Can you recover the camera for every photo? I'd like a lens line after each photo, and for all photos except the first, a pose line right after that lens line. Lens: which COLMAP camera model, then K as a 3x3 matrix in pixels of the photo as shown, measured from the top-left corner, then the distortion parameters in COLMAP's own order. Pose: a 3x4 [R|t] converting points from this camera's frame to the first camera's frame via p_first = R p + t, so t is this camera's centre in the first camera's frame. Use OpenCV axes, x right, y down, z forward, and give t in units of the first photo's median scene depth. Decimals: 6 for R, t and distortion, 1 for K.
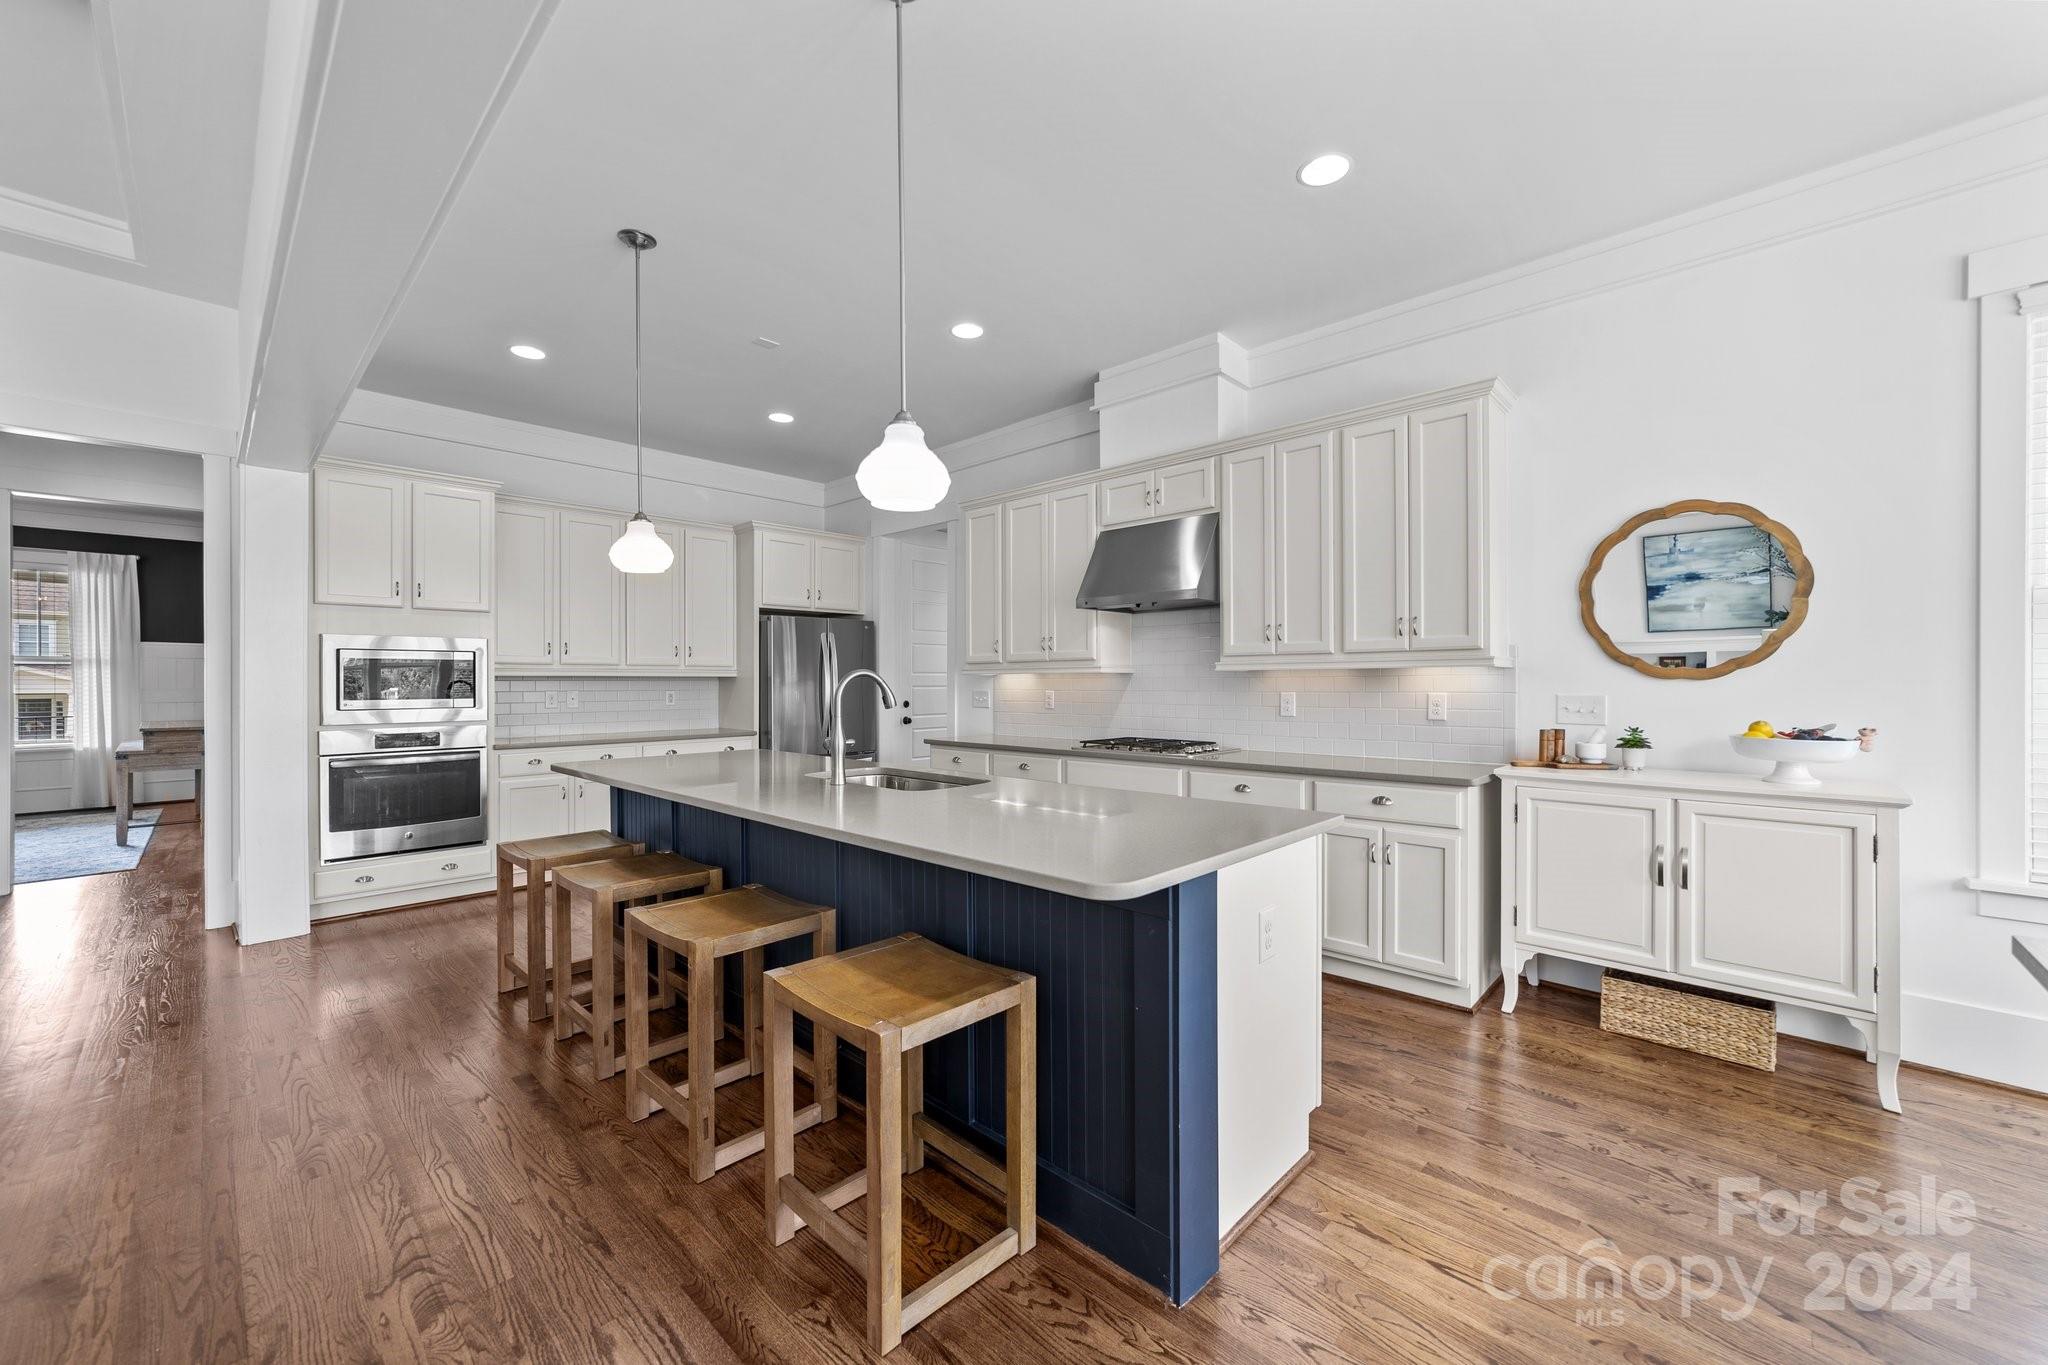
lens RADIAL K [[789.3, 0, 1021.7], [0, 789.3, 678.2], [0, 0, 1]] dist [0.007085, 0.000145]
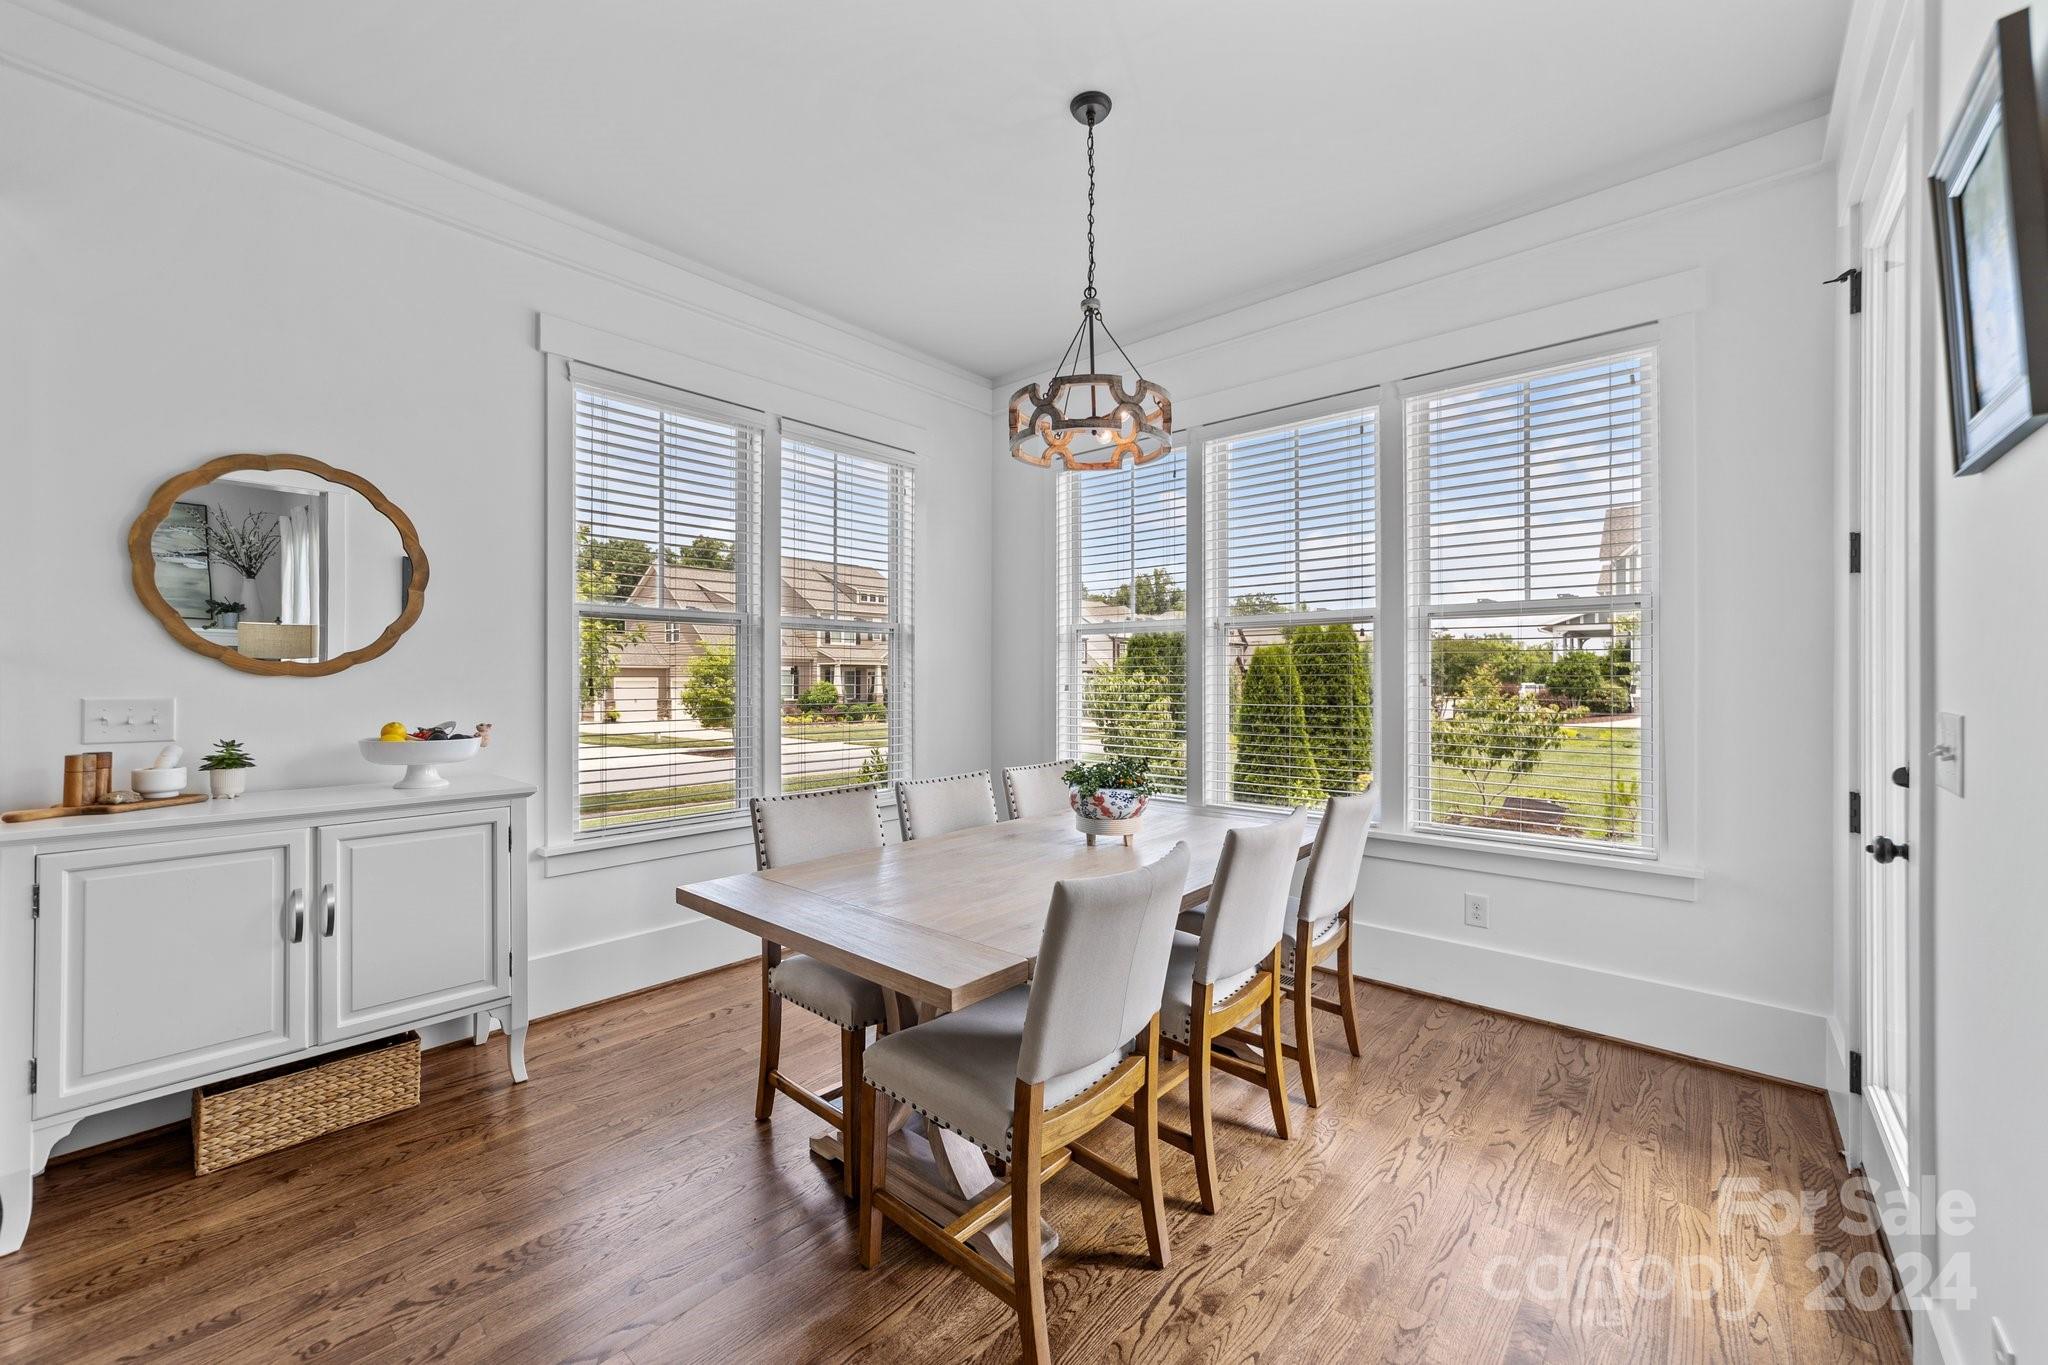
lens RADIAL K [[797.9, 0, 1013.2], [0, 797.9, 679.6], [0, 0, 1]] dist [-0.001952, 0.004637]
pose [[-0.026774, -0.001401, 0.999641, 0.003744], [-0.005989, 0.999981, 0.001241, -0.000409], [-0.999624, -0.005954, -0.026782, 0.274969]]
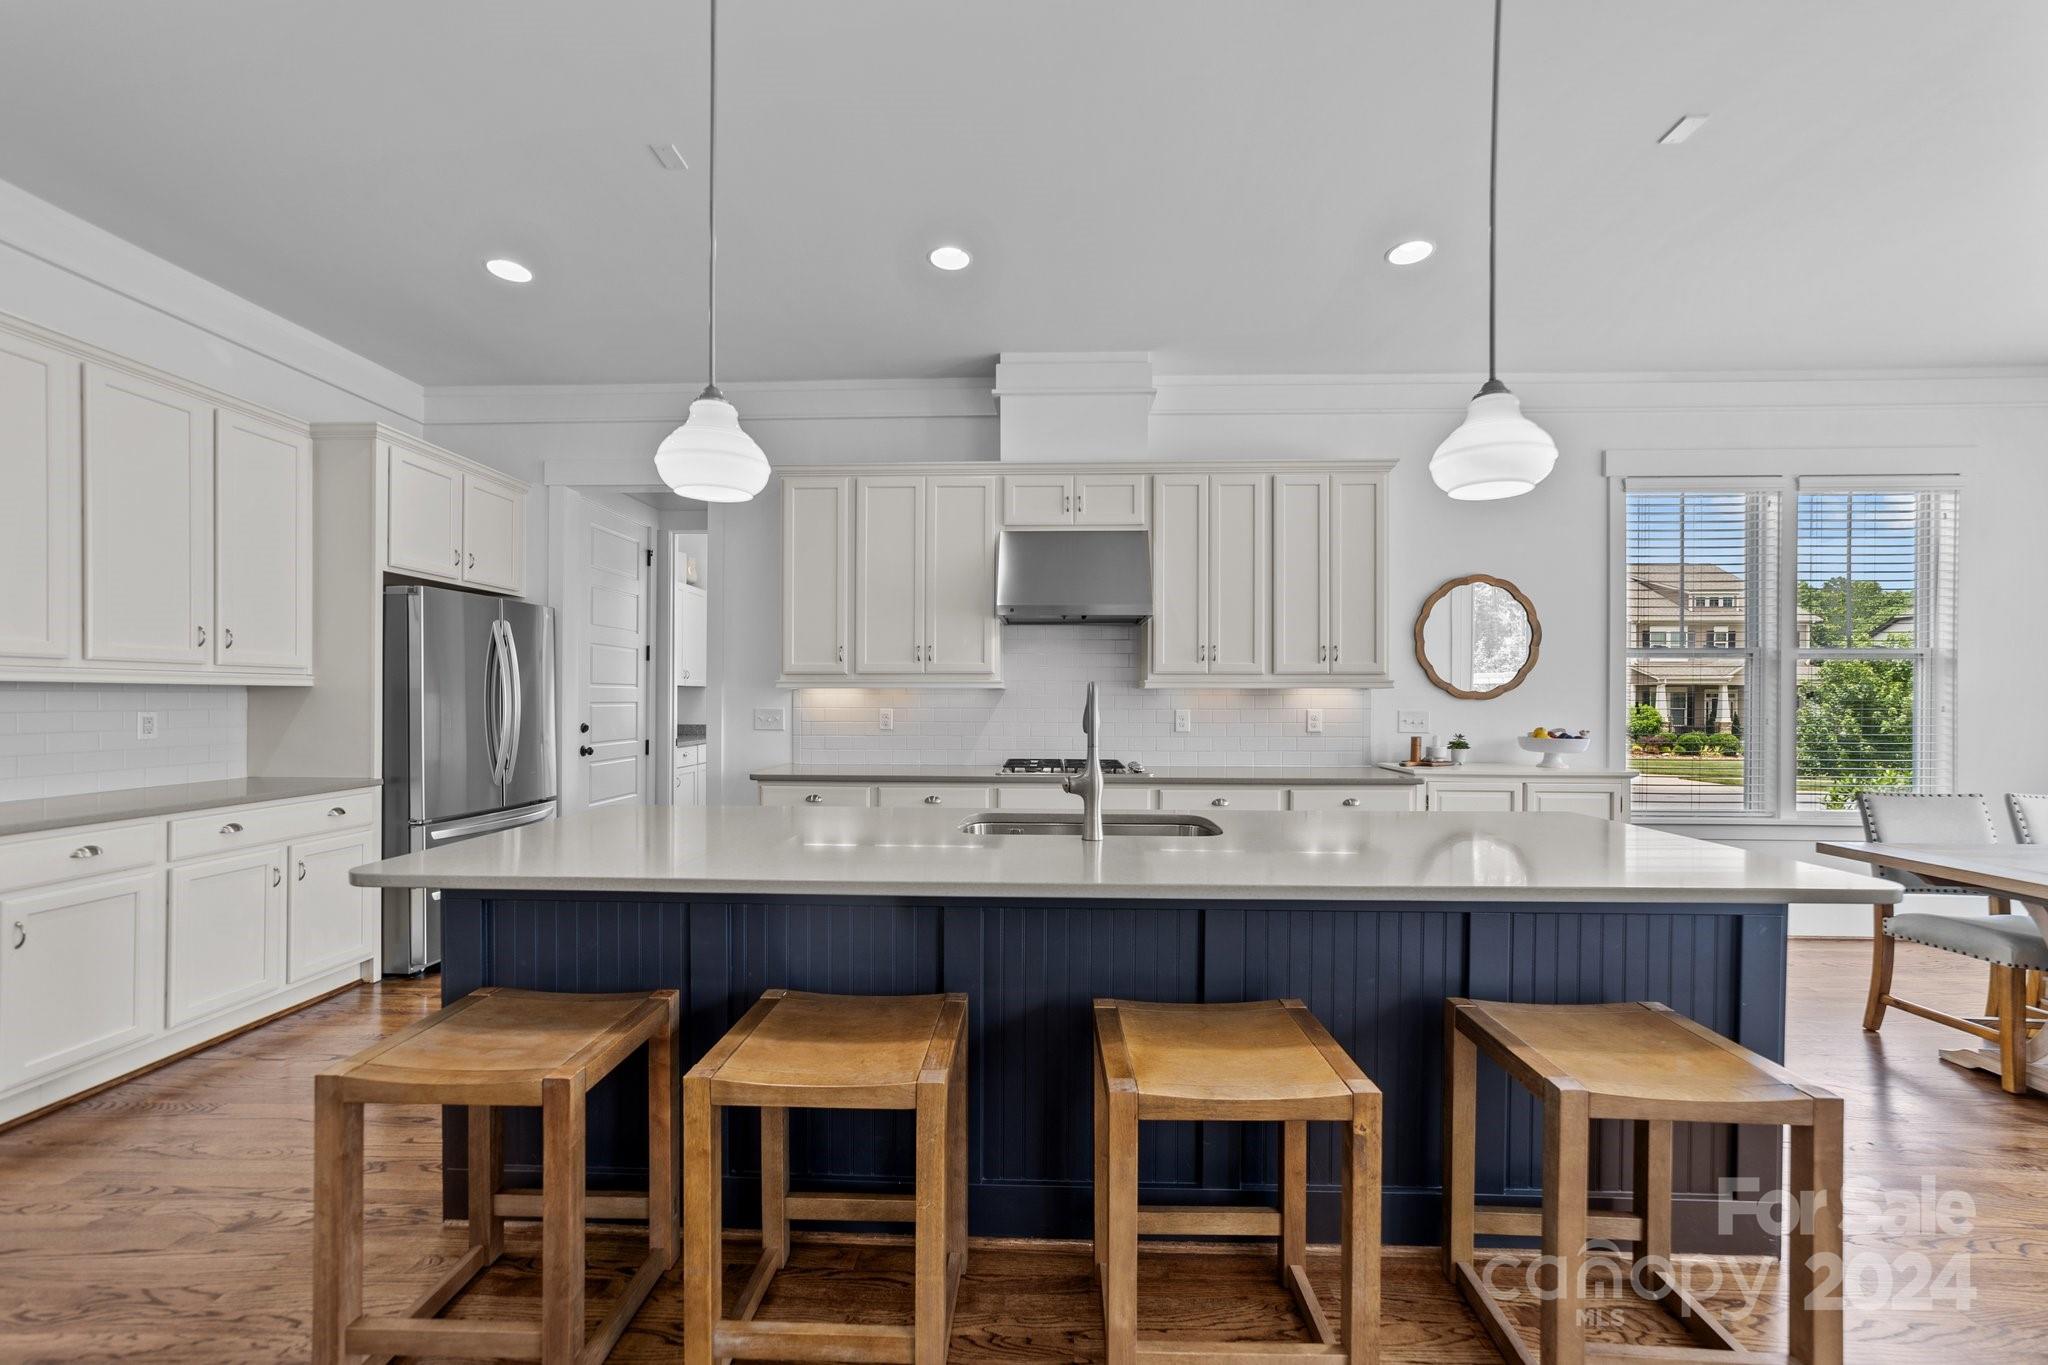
lens RADIAL K [[797.3, 0, 1014.3], [0, 797.3, 695.1], [0, 0, 1]] dist [-0.005143, 0.000330]
pose [[0.751731, 0.006111, 0.659442, -0.706928], [-0.008350, 0.999965, 0.000251, 0.000546], [-0.659417, -0.005695, 0.751755, 0.449276]]
